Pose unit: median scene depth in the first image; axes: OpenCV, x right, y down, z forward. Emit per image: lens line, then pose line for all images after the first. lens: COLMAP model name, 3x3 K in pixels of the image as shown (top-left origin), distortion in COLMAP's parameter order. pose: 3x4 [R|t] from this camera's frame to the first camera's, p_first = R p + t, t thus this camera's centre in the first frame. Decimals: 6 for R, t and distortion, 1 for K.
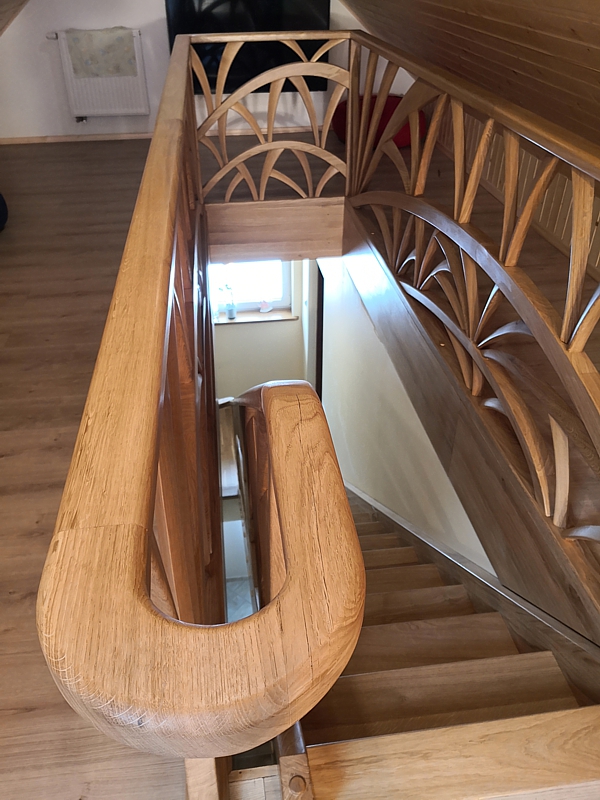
lens RADIAL K [[657.2, 0, 294.4], [0, 657.2, 397.6], [0, 0, 1]] dist [0.001638, -0.014272]
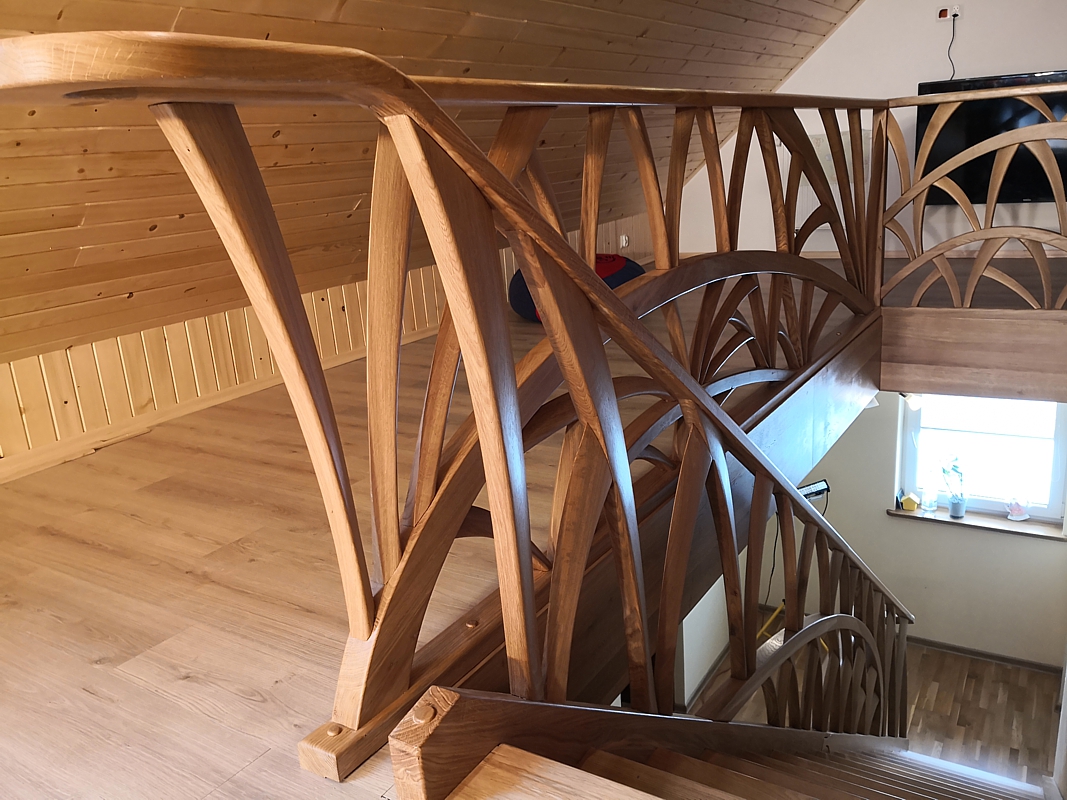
lens RADIAL K [[868.0, 0, 529.9], [0, 868.0, 405.6], [0, 0, 1]] dist [0.026177, -0.052212]
pose [[0.764387, 0.127316, -0.632063, 0.222004], [-0.306731, 0.934078, -0.182795, 0.130238], [0.567123, 0.333599, 0.753049, 0.062105]]
